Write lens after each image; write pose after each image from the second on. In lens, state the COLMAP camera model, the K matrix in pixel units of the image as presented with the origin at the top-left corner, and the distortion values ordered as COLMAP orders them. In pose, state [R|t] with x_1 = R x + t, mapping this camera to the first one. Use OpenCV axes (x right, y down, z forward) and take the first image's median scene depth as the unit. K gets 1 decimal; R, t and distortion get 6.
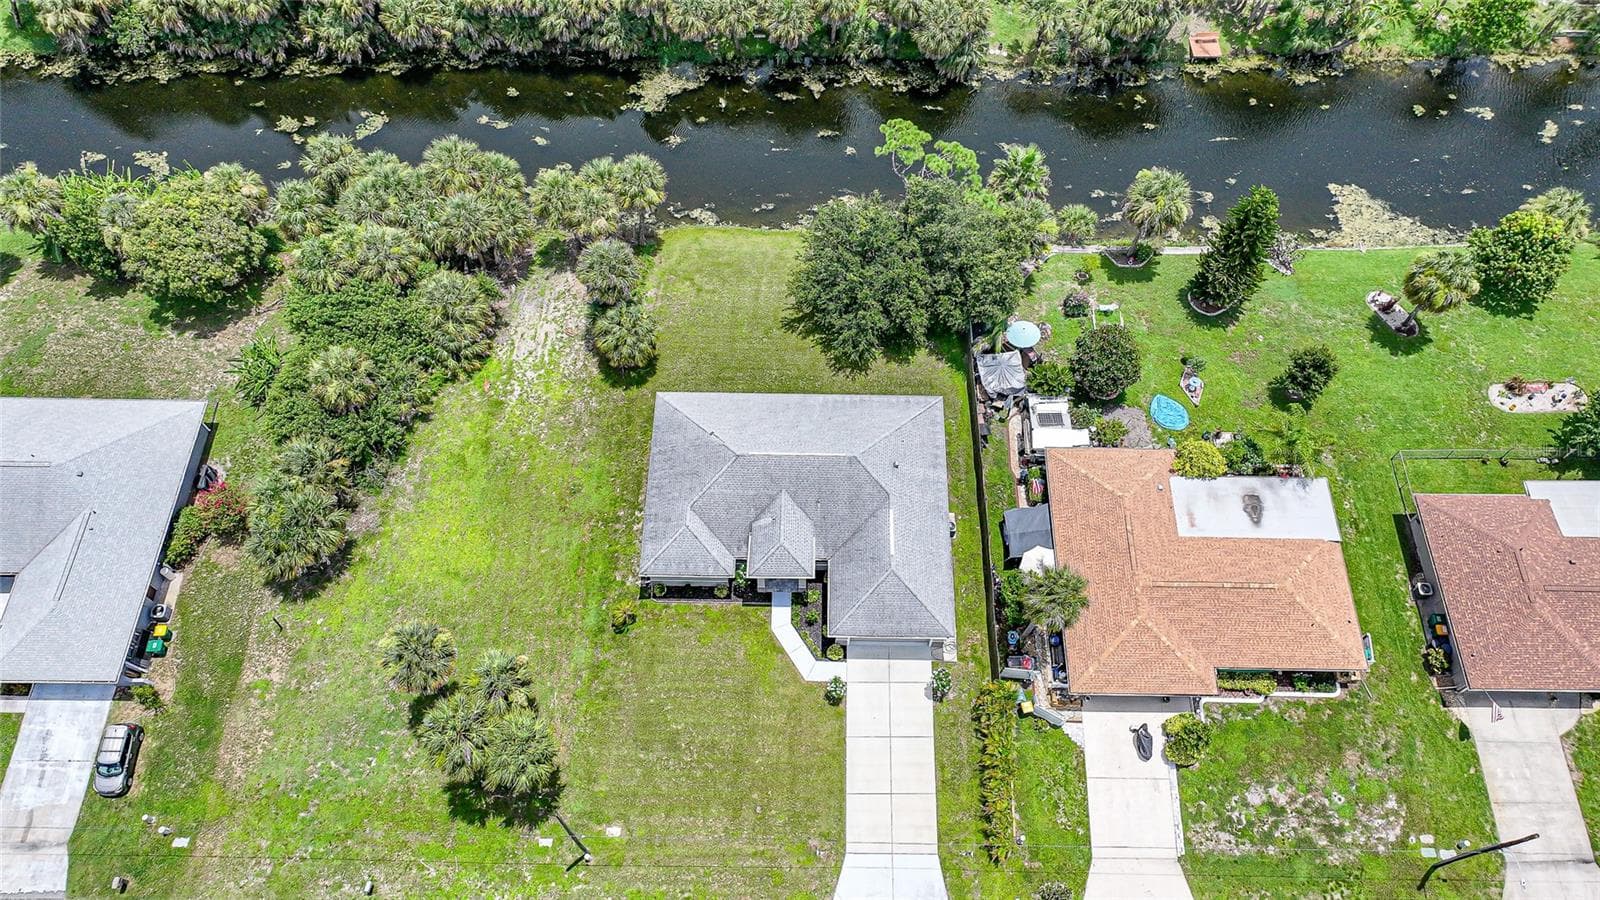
lens RADIAL K [[1156.1, 0, 804.2], [0, 1156.1, 439.3], [0, 0, 1]] dist [-0.005590, 0.027863]
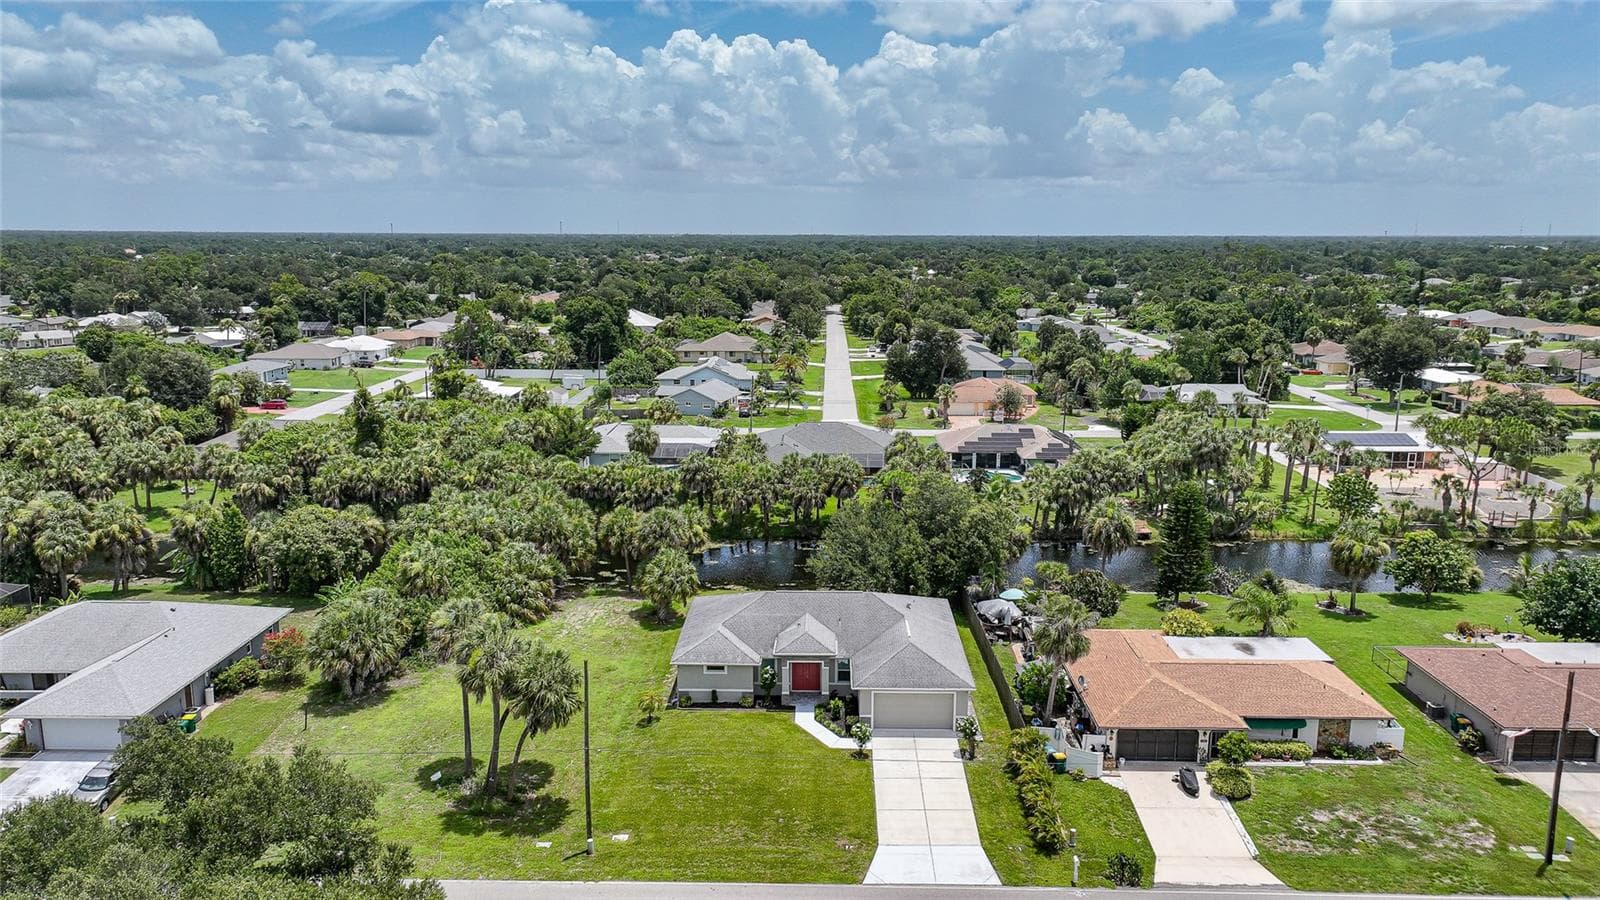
lens RADIAL K [[1156.1, 0, 804.2], [0, 1156.1, 439.3], [0, 0, 1]] dist [-0.005590, 0.027863]
pose [[0.999995, -0.001254, -0.002810, -0.017593], [-0.001395, 0.629222, -0.777225, 0.814078], [0.002743, 0.777225, 0.629217, 0.183179]]
